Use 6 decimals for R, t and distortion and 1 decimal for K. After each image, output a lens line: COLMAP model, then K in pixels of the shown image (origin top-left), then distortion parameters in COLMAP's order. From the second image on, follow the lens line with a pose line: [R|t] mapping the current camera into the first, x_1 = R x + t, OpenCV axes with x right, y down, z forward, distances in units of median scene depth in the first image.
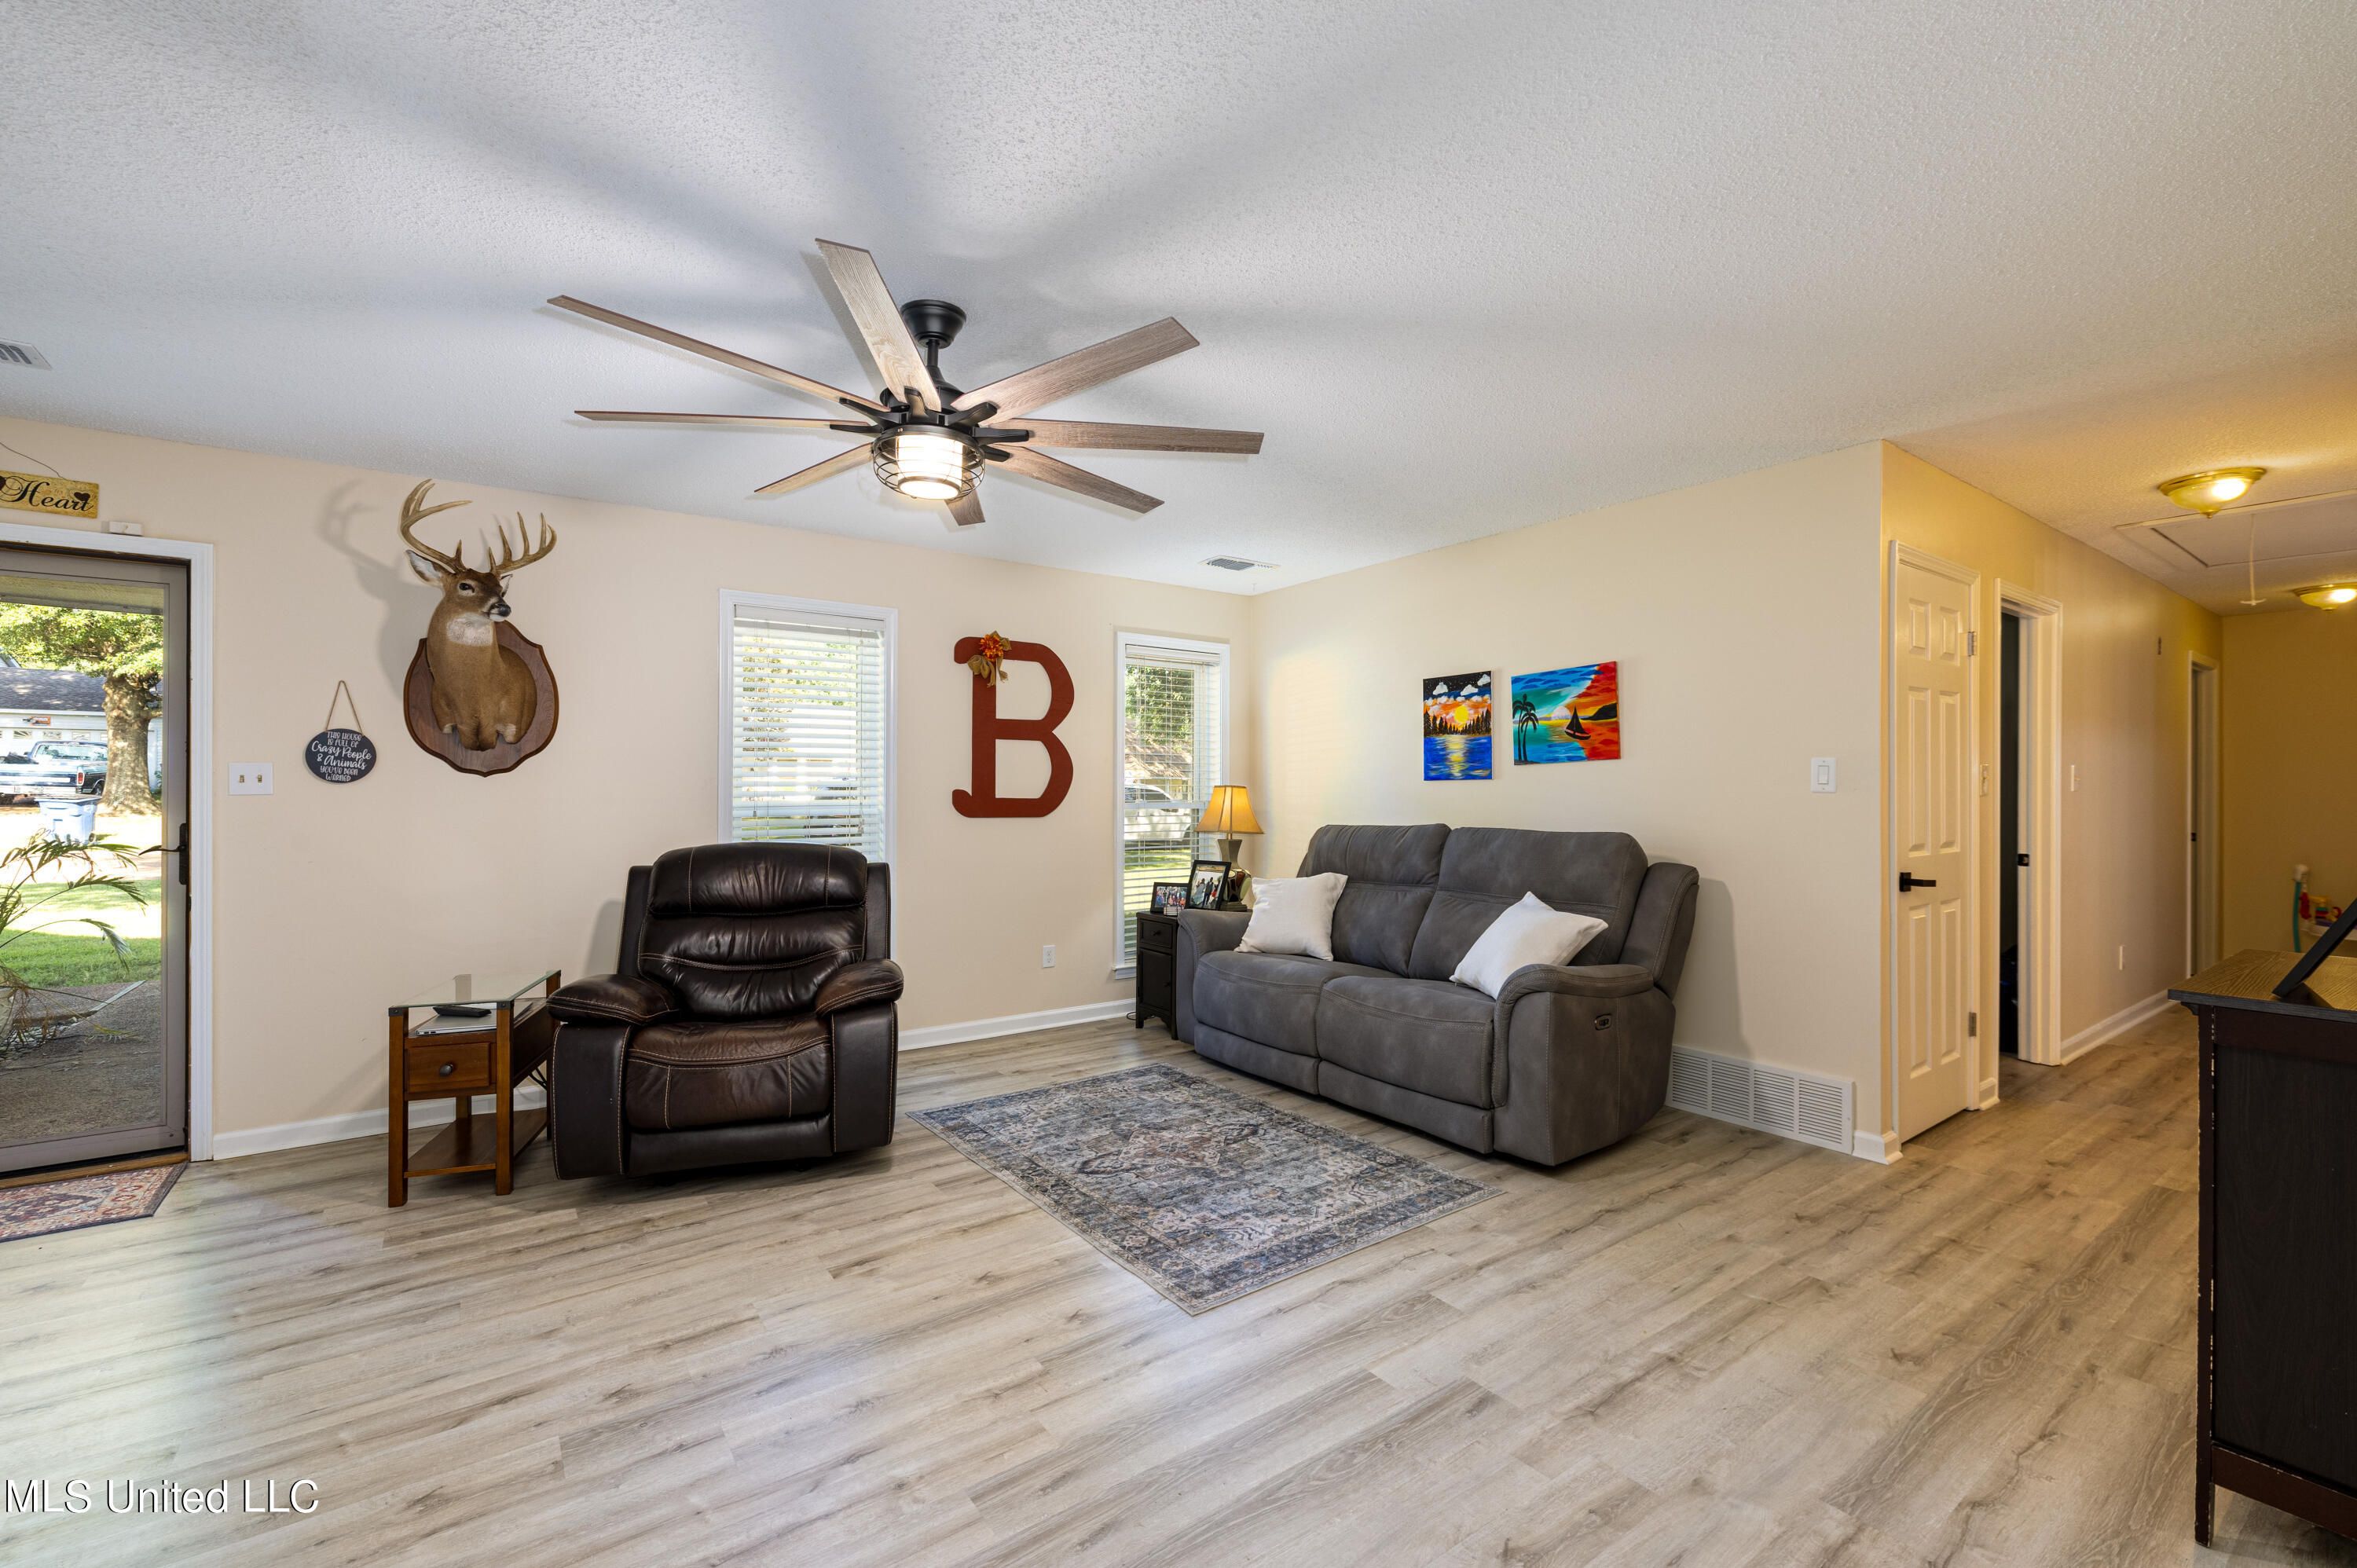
lens RADIAL K [[995.0, 0, 1167.1], [0, 995.0, 782.4], [0, 0, 1]] dist [-0.004247, -0.000023]
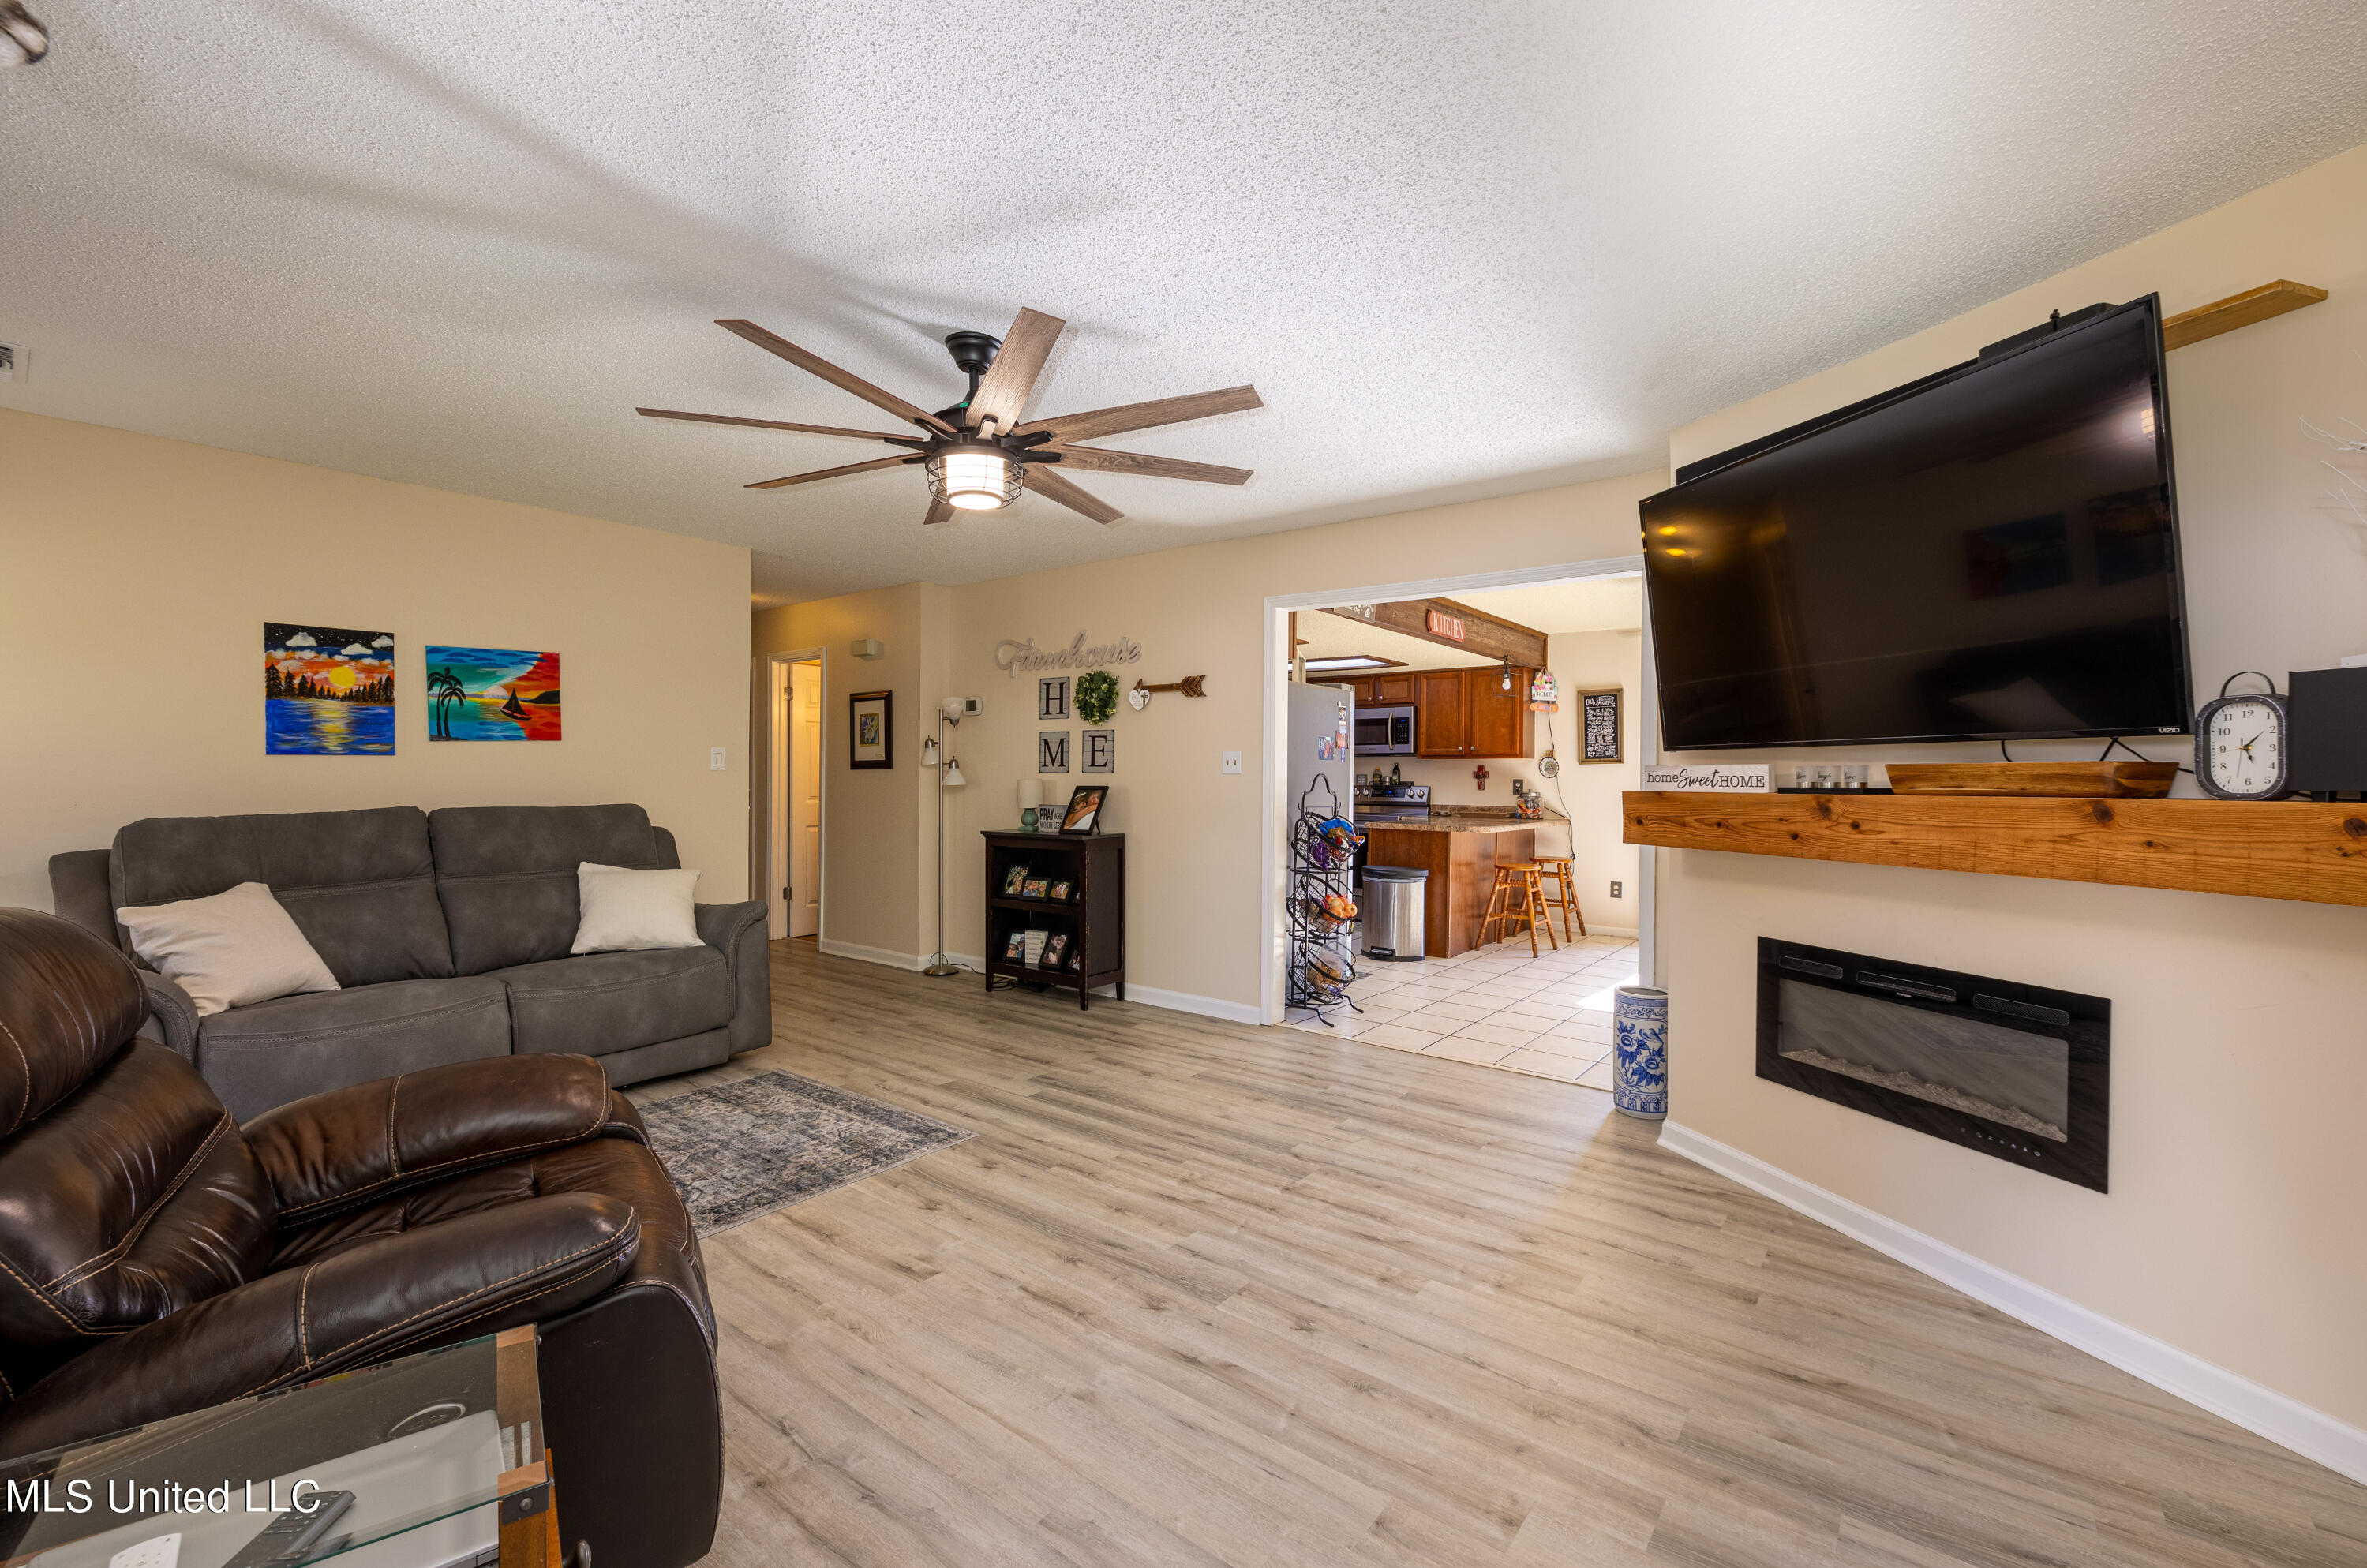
lens RADIAL K [[999.2, 0, 1177.1], [0, 999.2, 782.4], [0, 0, 1]] dist [-0.004247, -0.000023]
pose [[-0.288955, -0.014299, 0.957236, -0.817671], [-0.014202, 0.999842, 0.010648, 0.001834], [-0.957237, -0.010518, -0.289113, 0.652253]]
